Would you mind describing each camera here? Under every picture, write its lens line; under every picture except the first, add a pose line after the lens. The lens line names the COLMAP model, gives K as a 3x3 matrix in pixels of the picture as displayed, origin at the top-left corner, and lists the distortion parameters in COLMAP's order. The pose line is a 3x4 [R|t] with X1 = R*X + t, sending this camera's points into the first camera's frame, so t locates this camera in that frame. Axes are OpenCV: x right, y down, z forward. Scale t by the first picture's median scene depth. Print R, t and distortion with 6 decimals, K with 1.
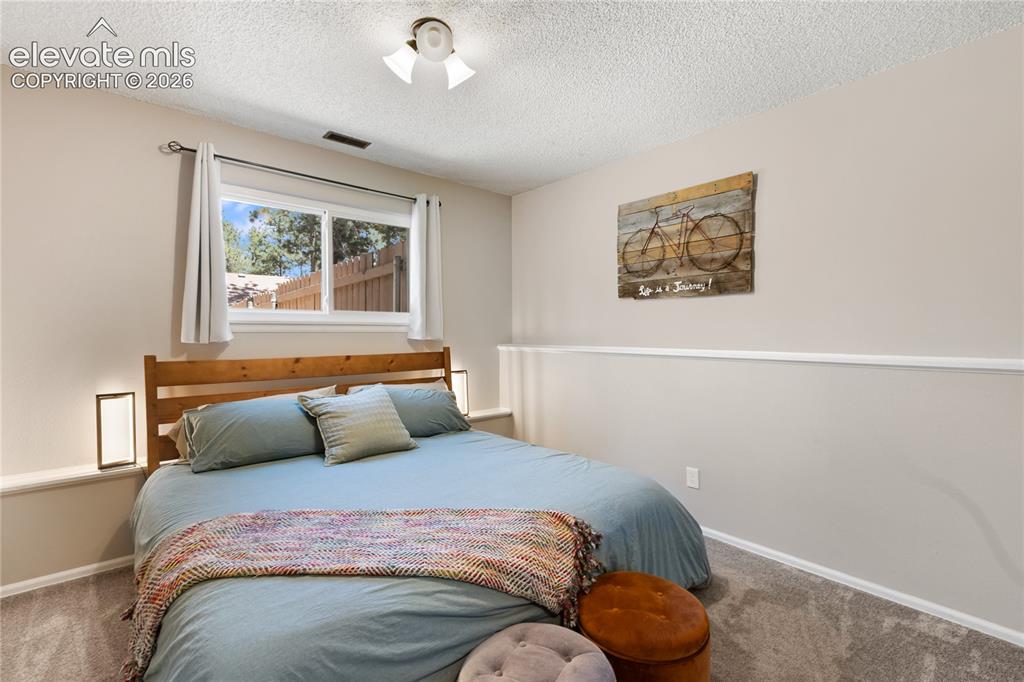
lens RADIAL K [[454.0, 0, 512.0], [0, 454.0, 341.0], [0, 0, 1]] dist [0.000862, 0.000041]
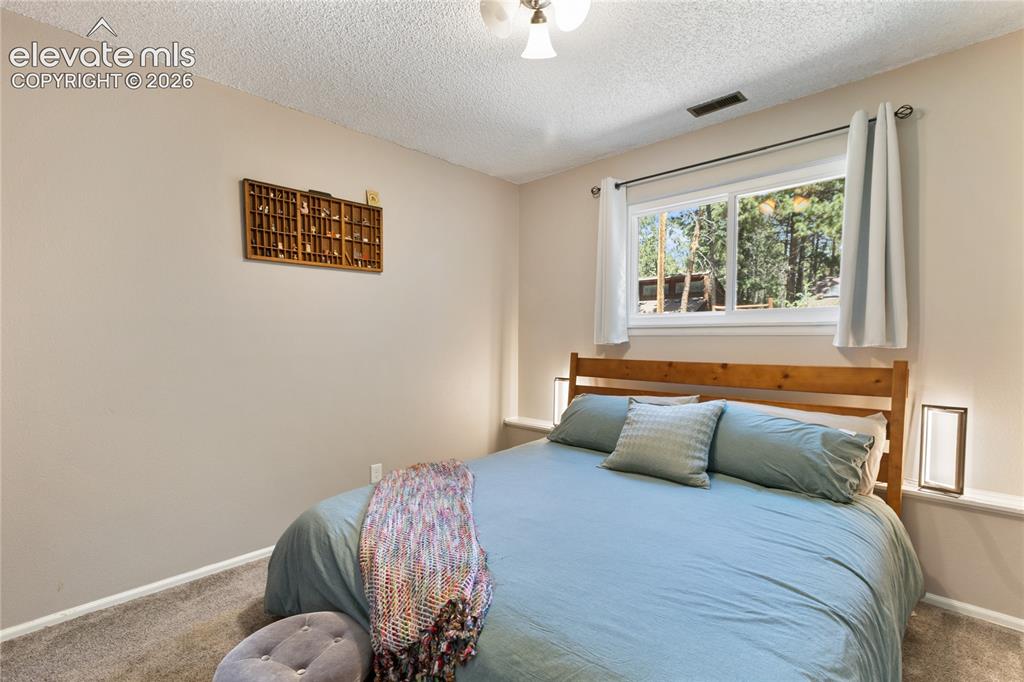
lens RADIAL K [[454.2, 0, 513.0], [0, 454.2, 361.6], [0, 0, 1]] dist [-0.000156, -0.000062]
pose [[0.117995, 0.054061, -0.991541, 0.532181], [-0.018891, 0.998458, 0.052191, -0.009326], [0.992834, 0.012573, 0.118834, 0.640437]]
